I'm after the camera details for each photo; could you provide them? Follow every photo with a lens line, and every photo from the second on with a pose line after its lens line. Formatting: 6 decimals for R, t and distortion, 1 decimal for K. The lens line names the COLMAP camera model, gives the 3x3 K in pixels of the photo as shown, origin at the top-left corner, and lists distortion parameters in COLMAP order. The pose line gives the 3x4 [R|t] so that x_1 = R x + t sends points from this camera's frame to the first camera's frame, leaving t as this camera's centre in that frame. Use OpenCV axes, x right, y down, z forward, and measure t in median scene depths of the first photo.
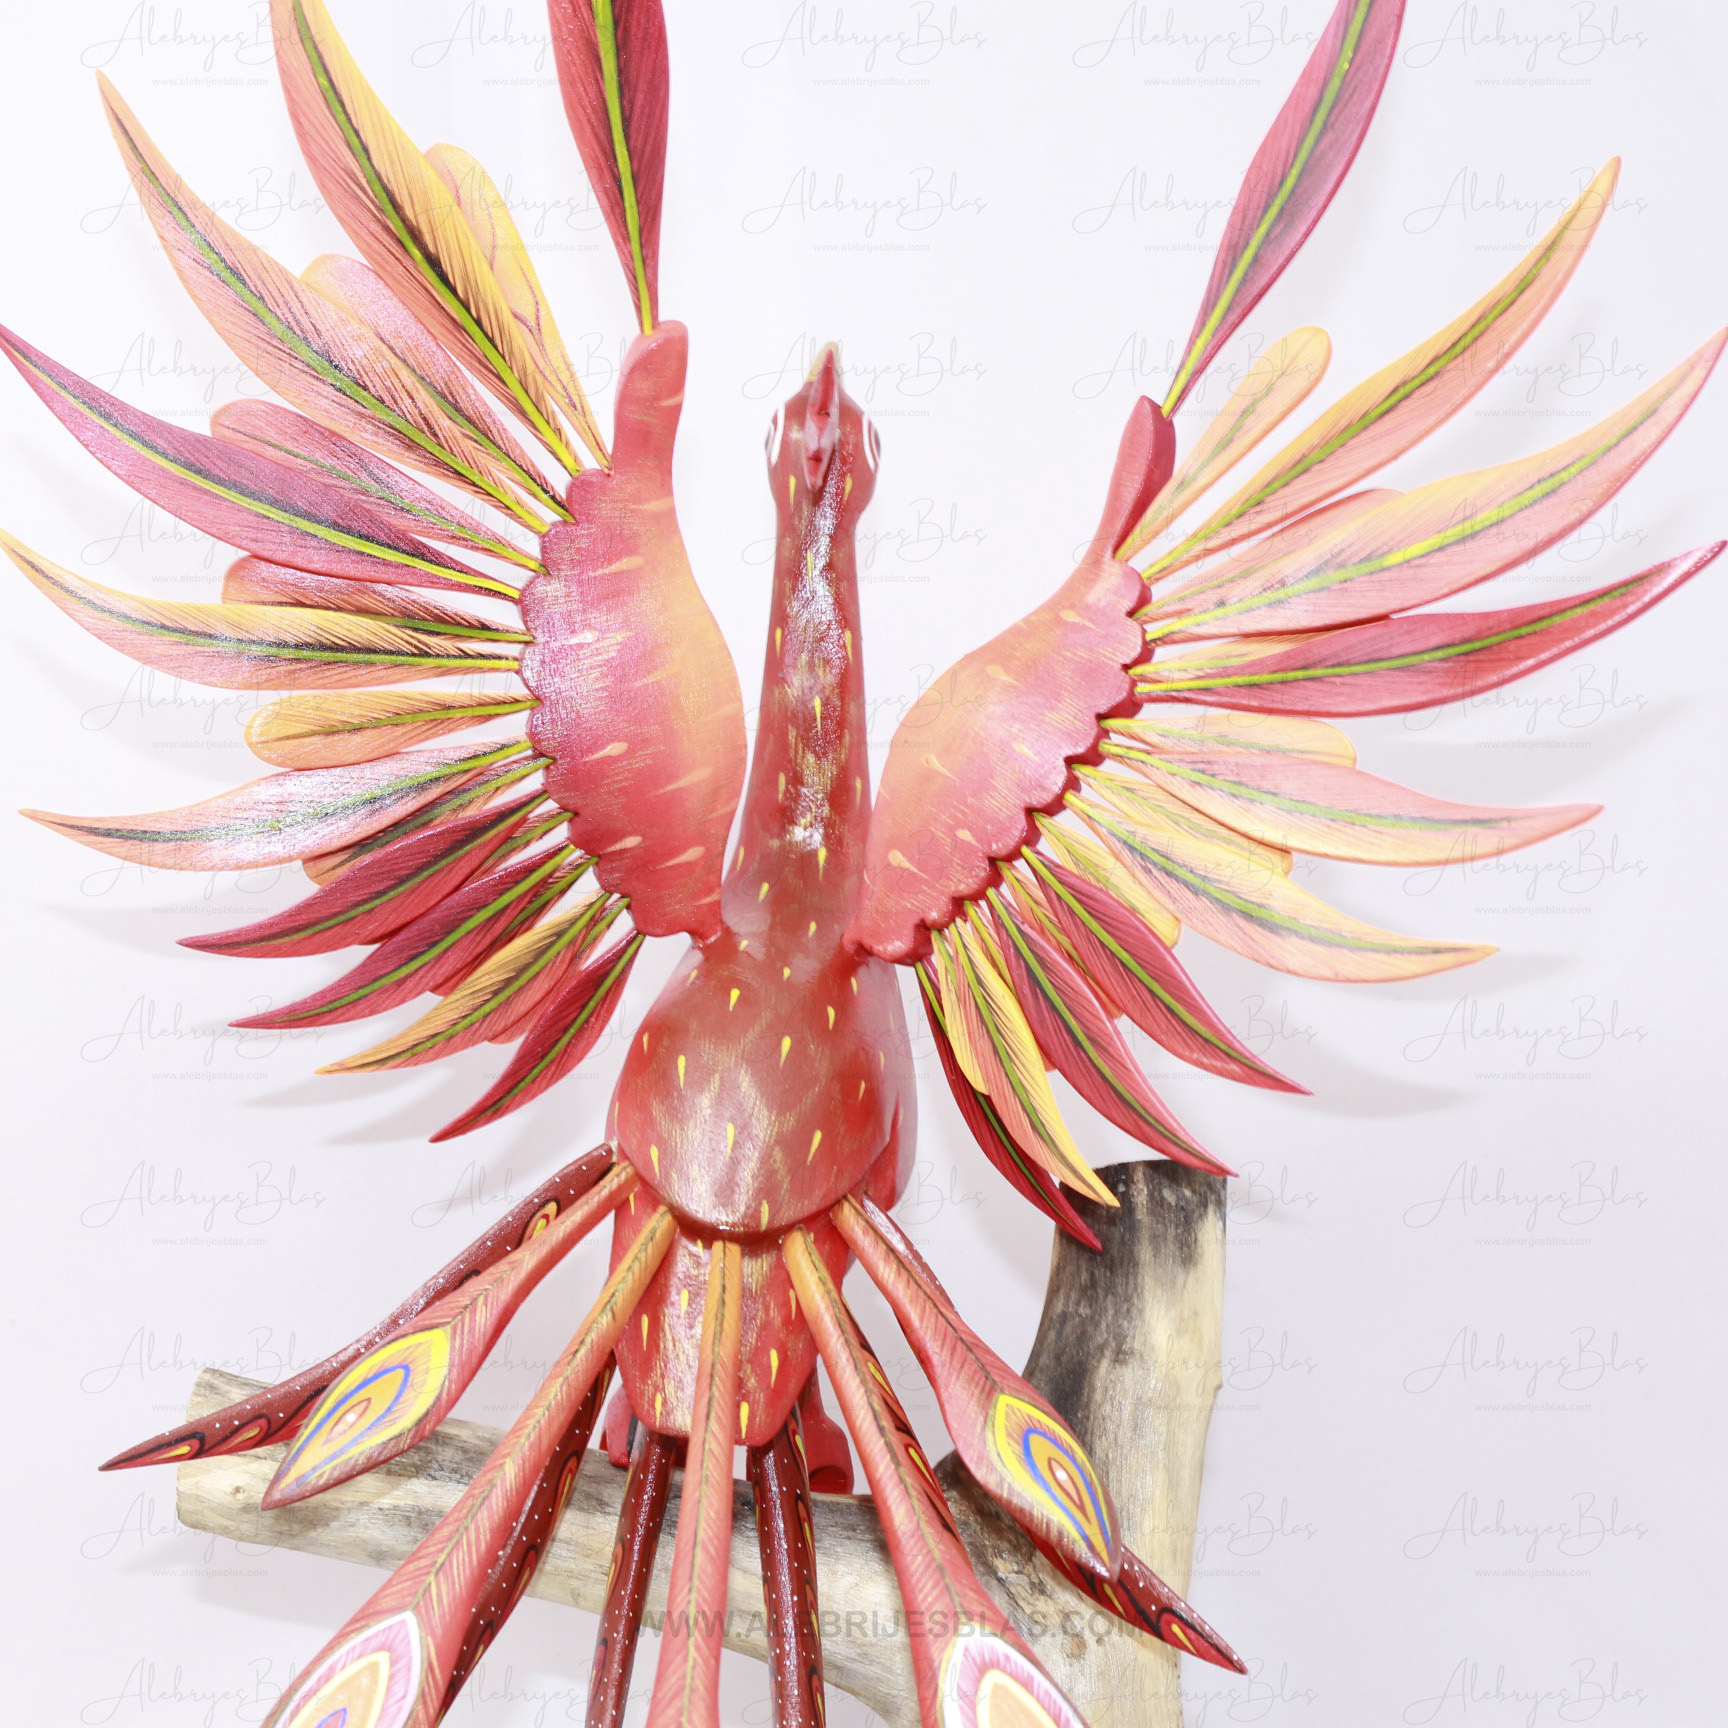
lens RADIAL K [[3716.9, 0, 889.9], [0, 3716.9, 864.3], [0, 0, 1]] dist [-0.043539, 0.270344]
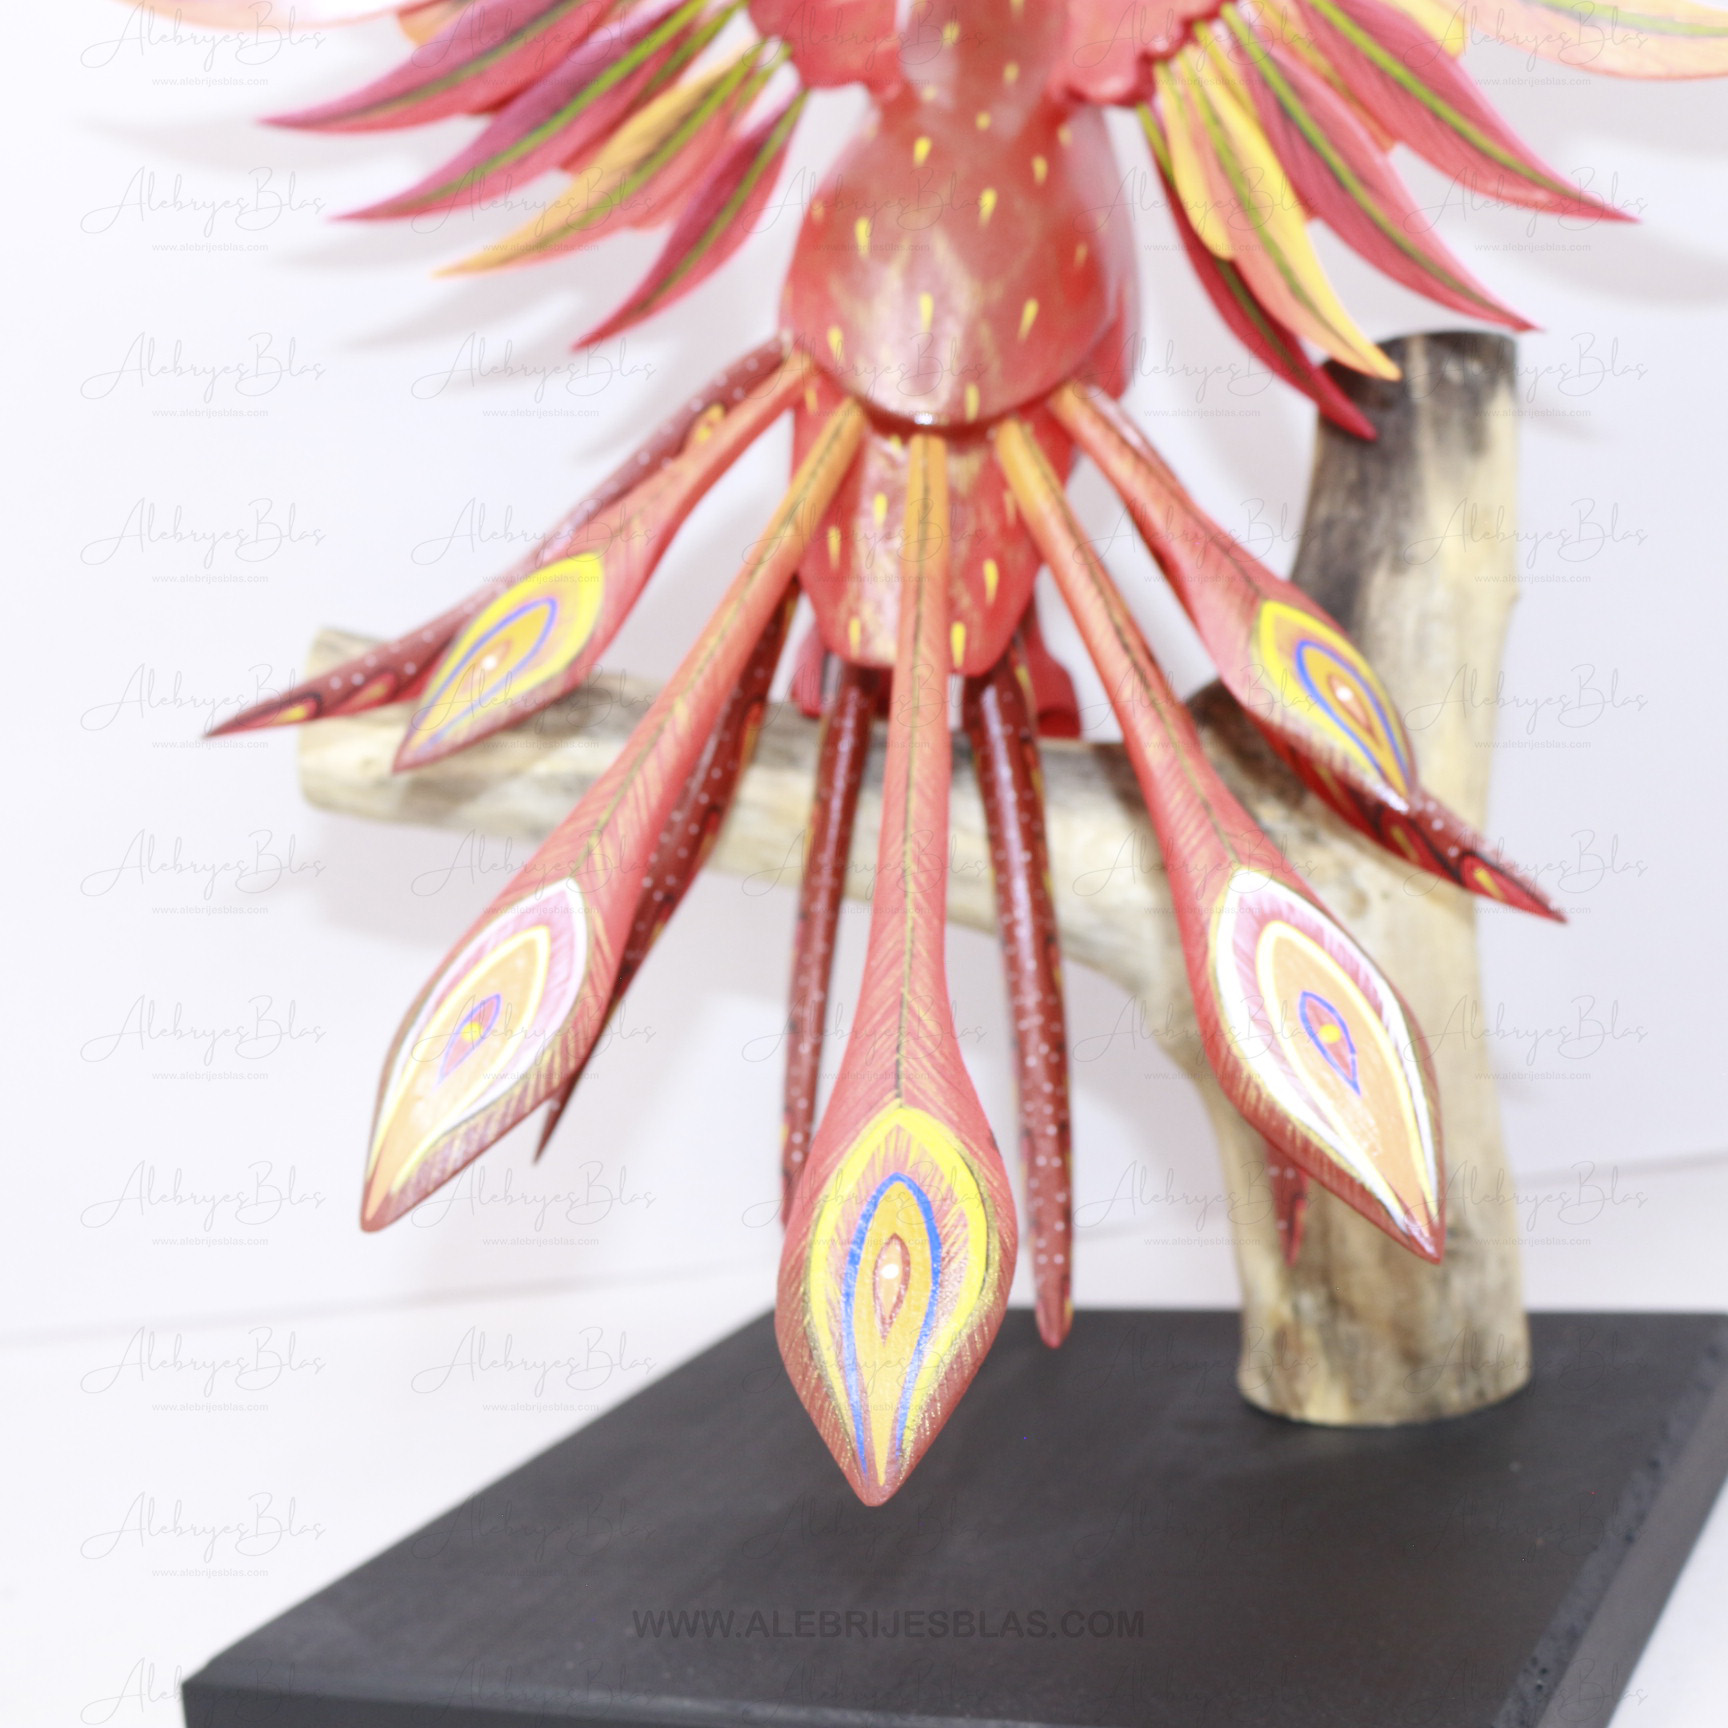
lens RADIAL K [[3716.9, 0, 889.9], [0, 3716.9, 864.3], [0, 0, 1]] dist [-0.043539, 0.270344]
pose [[0.998171, -0.035849, -0.048675, -0.015180], [0.043715, 0.984201, 0.171576, 0.052458], [0.041755, -0.173390, 0.983968, 0.164589]]
